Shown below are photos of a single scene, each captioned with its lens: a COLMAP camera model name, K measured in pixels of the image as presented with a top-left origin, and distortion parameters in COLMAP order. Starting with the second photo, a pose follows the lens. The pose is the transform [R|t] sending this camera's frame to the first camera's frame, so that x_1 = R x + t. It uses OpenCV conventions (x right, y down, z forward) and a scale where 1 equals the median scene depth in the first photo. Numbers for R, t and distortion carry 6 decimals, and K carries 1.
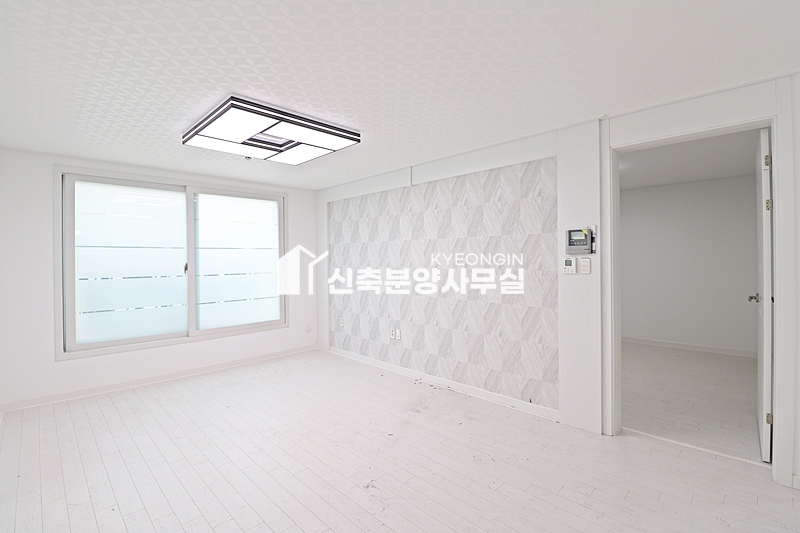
lens RADIAL K [[372.4, 0, 400.5], [0, 372.4, 258.0], [0, 0, 1]] dist [-0.001588, -0.012153]
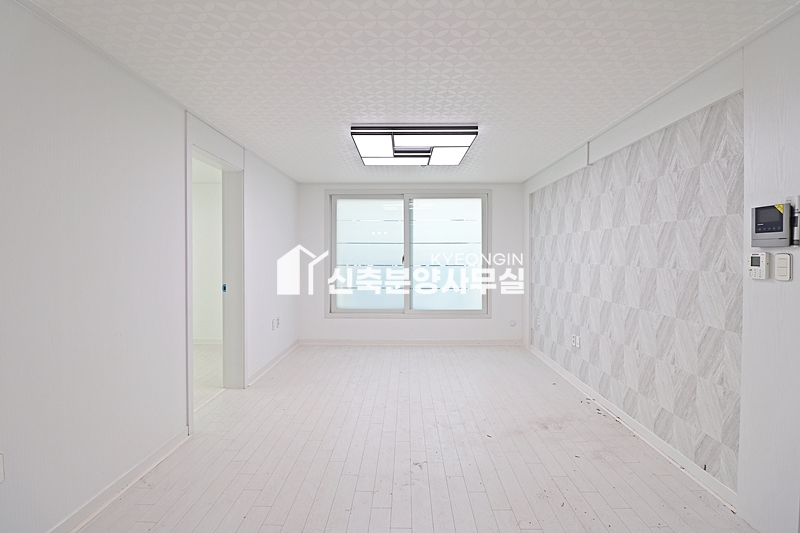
lens RADIAL K [[372.4, 0, 400.8], [0, 372.4, 258.9], [0, 0, 1]] dist [-0.001588, -0.012153]
pose [[0.695477, 0.018054, -0.718322, 0.380029], [-0.005026, 0.999782, 0.020262, -0.000085], [0.718531, -0.010482, 0.695416, 0.134364]]
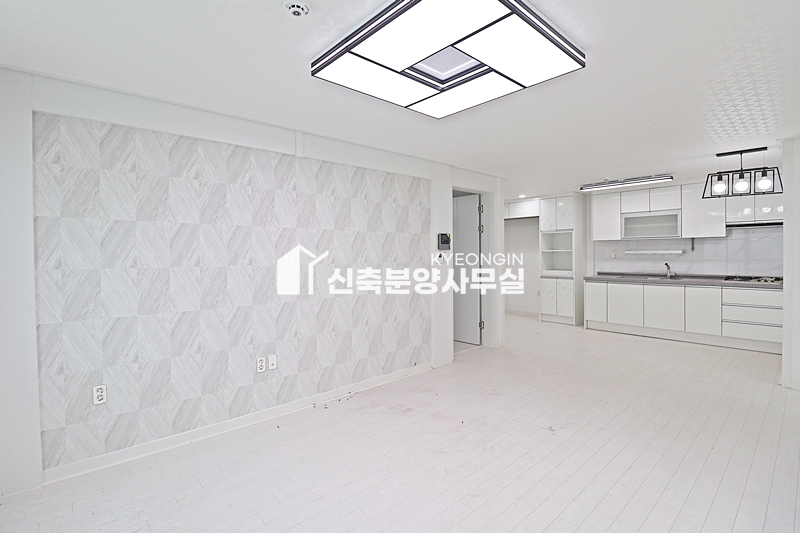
lens RADIAL K [[372.4, 0, 403.8], [0, 372.4, 256.9], [0, 0, 1]] dist [-0.001588, -0.012153]
pose [[0.047821, -0.002779, 0.998852, -0.812888], [0.006860, 0.999973, 0.002454, 0.011001], [-0.998832, 0.006735, 0.047839, 0.851620]]
